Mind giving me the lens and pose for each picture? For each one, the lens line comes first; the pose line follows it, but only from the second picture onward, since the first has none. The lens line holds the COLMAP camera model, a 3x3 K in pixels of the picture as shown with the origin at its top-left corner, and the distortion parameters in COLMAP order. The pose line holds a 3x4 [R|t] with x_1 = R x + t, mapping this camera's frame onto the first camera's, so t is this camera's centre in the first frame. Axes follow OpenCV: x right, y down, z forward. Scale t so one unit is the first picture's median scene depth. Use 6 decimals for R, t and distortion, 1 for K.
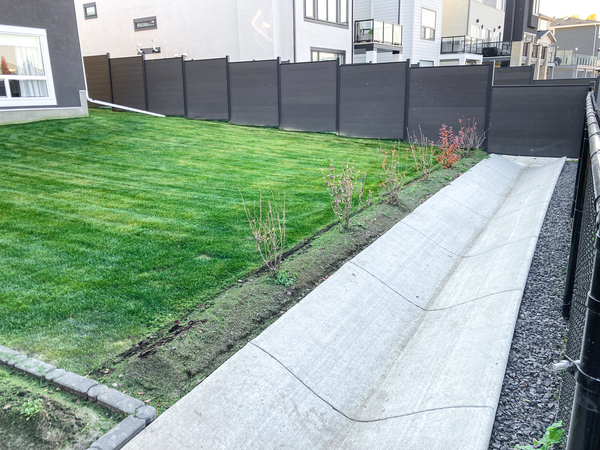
lens RADIAL K [[488.5, 0, 291.9], [0, 488.5, 227.2], [0, 0, 1]] dist [0.017341, -0.011347]
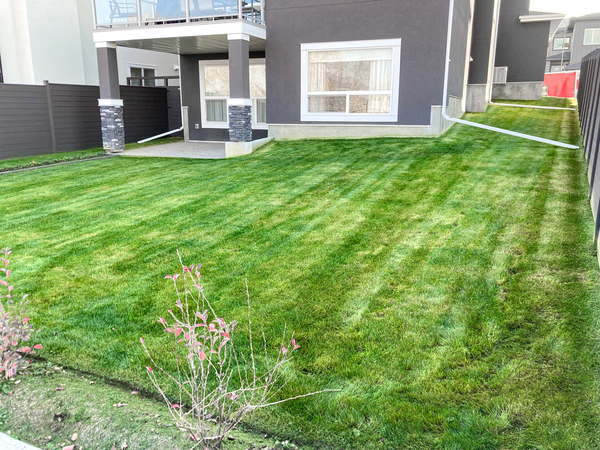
lens RADIAL K [[488.5, 0, 291.9], [0, 488.5, 227.2], [0, 0, 1]] dist [0.017341, -0.011347]
pose [[0.129230, 0.246811, -0.960408, 1.329031], [-0.265218, 0.941848, 0.206354, -0.653418], [0.955489, 0.228051, 0.187174, 2.248112]]
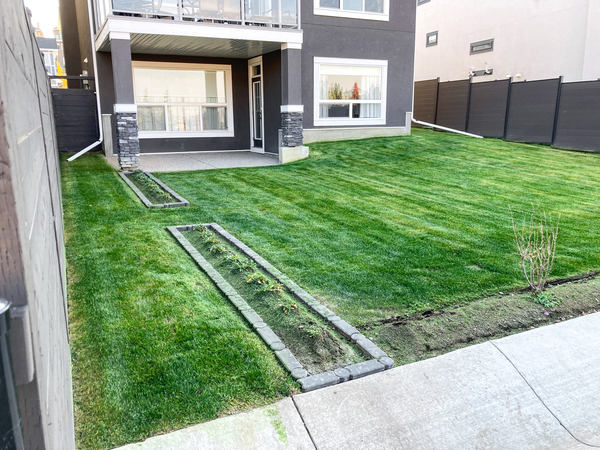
lens RADIAL K [[478.8, 0, 300.0], [0, 478.8, 225.0], [0, 0, 1]] dist [-0.003907, -0.003177]
pose [[0.815979, 0.136987, -0.561617, 0.072011], [-0.158682, 0.987276, 0.010261, 0.015768], [0.555877, 0.080746, 0.827334, -0.087616]]
